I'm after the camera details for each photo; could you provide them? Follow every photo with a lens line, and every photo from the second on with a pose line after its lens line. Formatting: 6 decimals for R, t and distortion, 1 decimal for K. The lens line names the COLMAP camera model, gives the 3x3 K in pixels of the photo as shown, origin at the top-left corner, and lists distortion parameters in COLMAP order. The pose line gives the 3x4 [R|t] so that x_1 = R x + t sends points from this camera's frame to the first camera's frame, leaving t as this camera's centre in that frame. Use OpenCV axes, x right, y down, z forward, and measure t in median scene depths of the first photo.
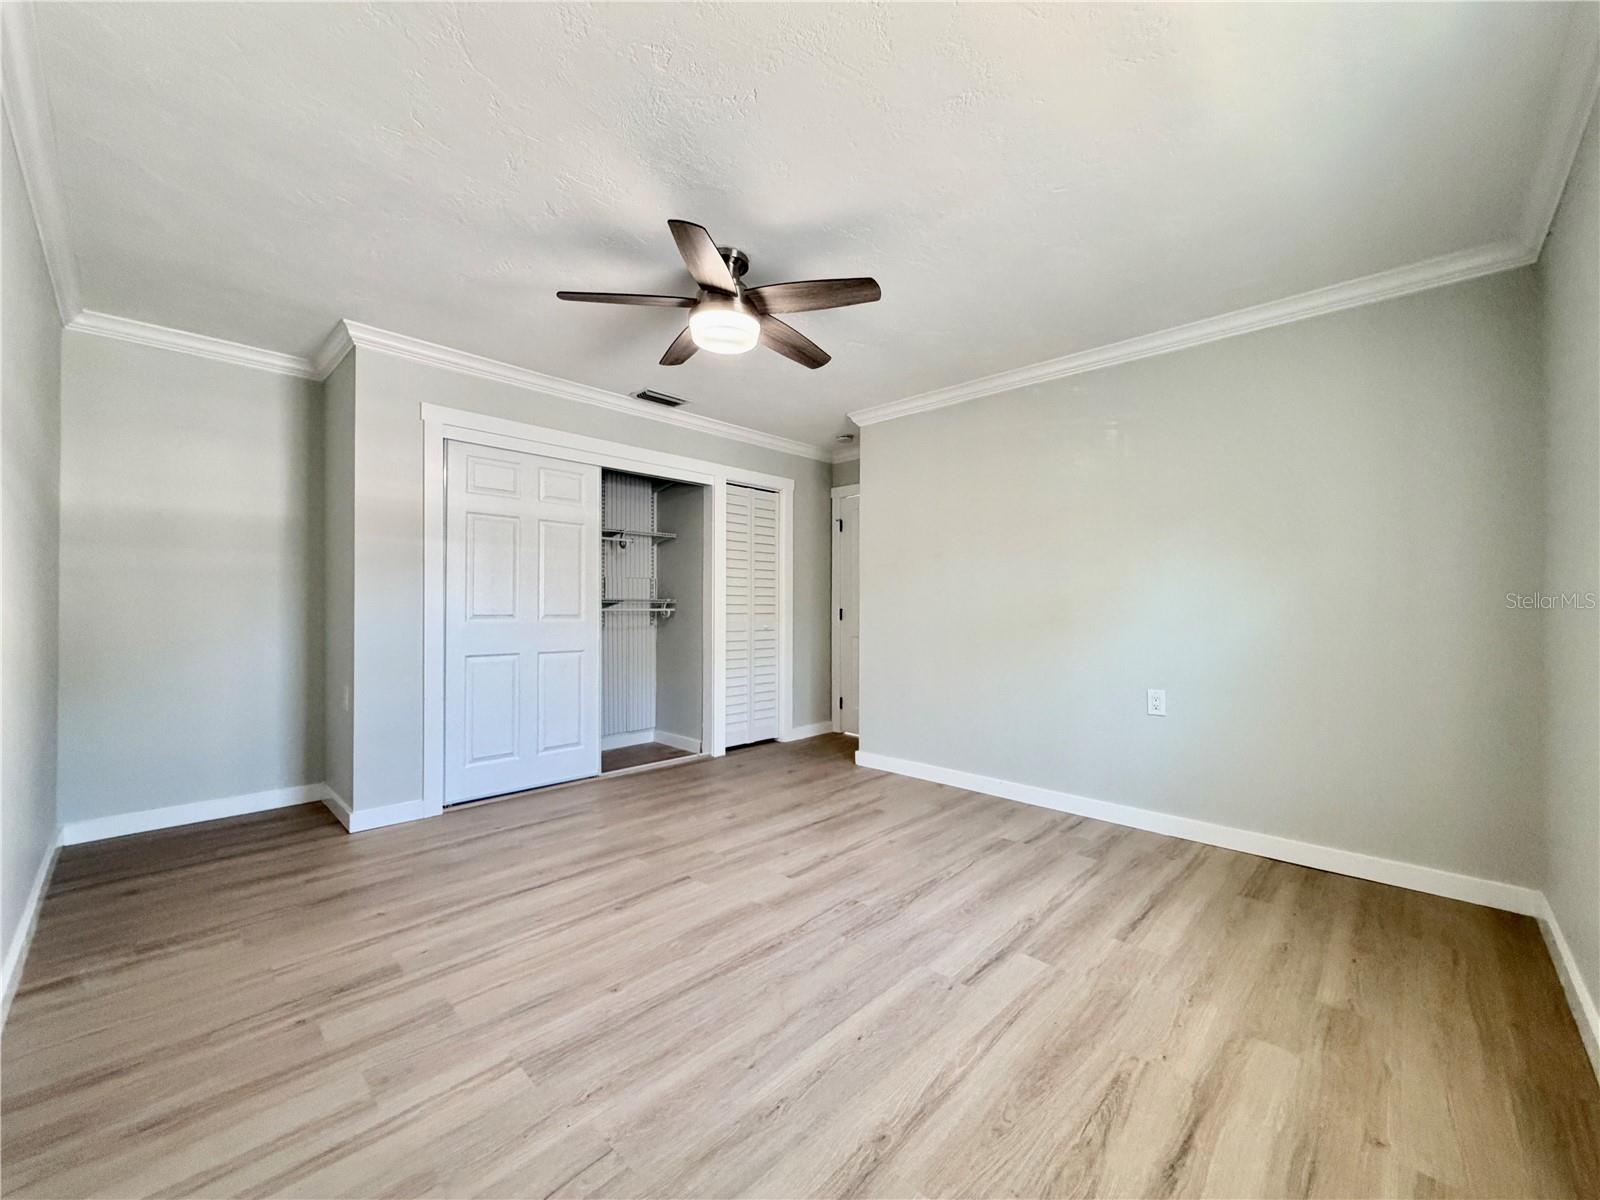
lens RADIAL K [[636.9, 0, 797.5], [0, 636.9, 602.3], [0, 0, 1]] dist [0.000659, -0.000291]
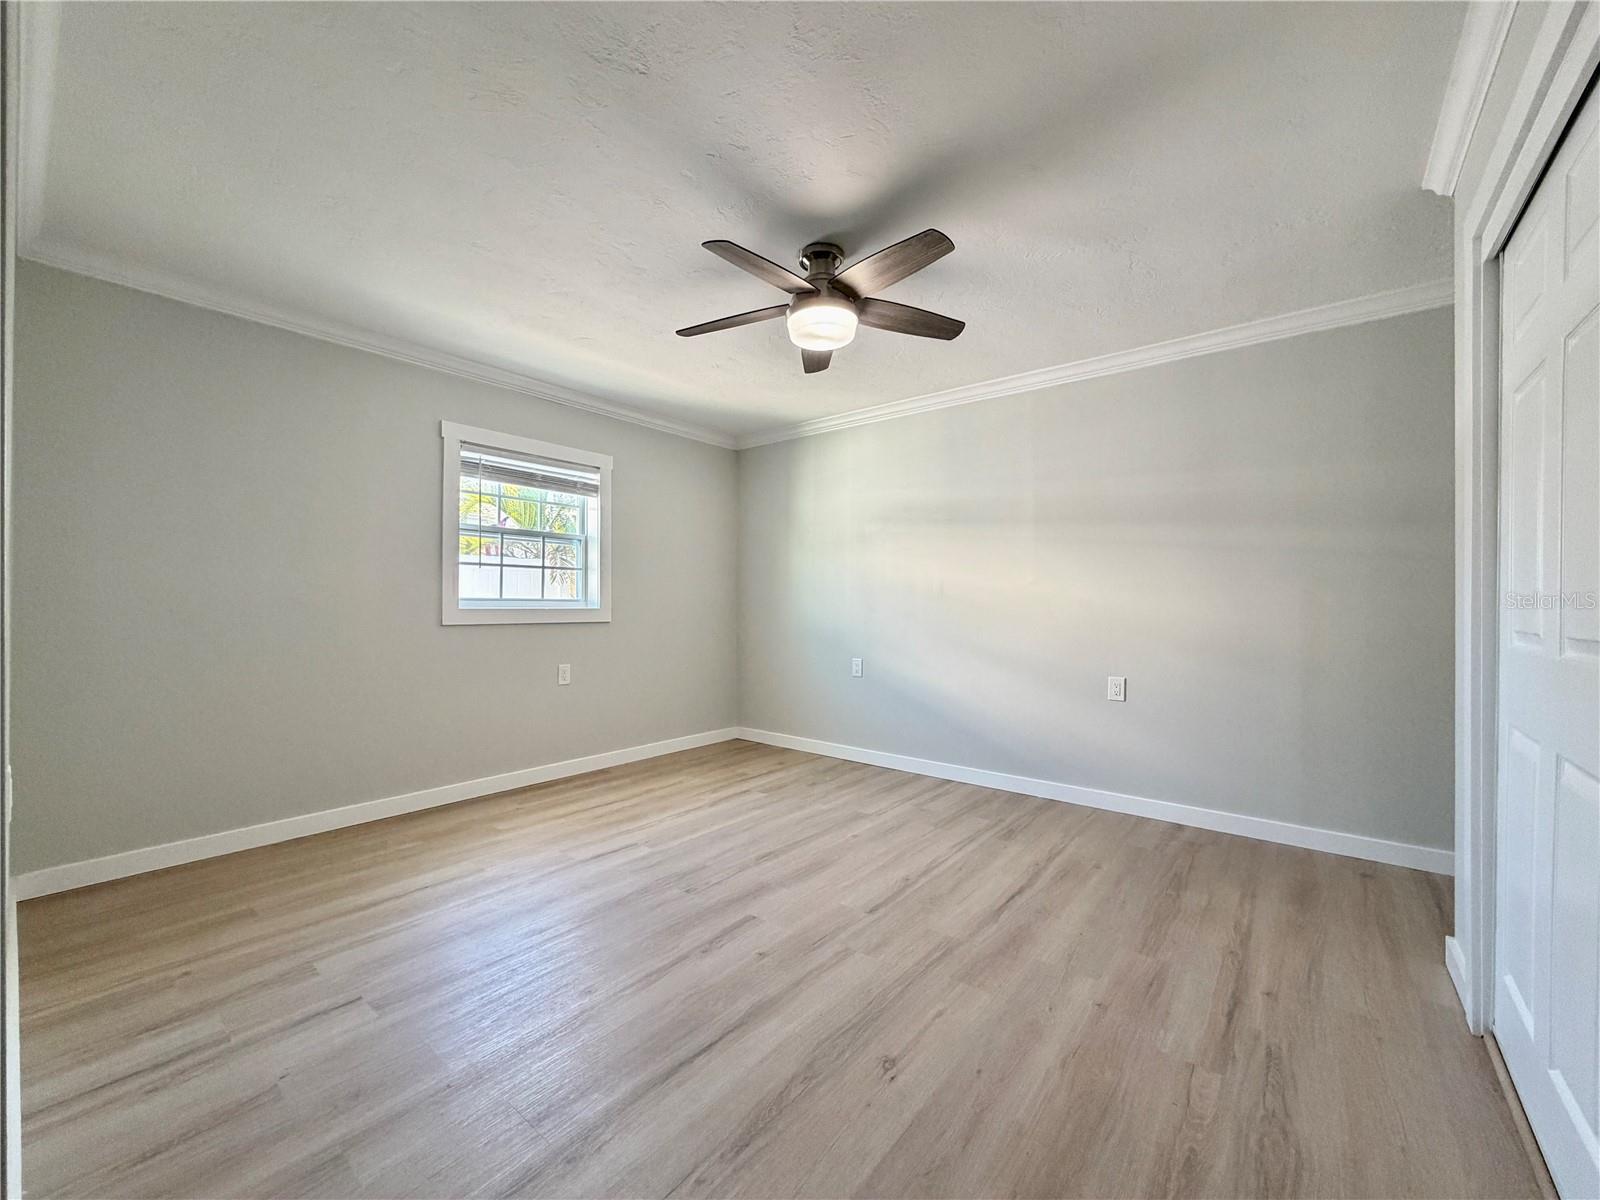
lens RADIAL K [[636.9, 0, 797.5], [0, 636.9, 602.3], [0, 0, 1]] dist [0.000659, -0.000291]
pose [[-0.996382, -0.010662, -0.084321, 0.006662], [-0.010043, 0.999919, -0.007766, 0.012088], [0.084397, -0.006891, -0.996408, 2.164995]]
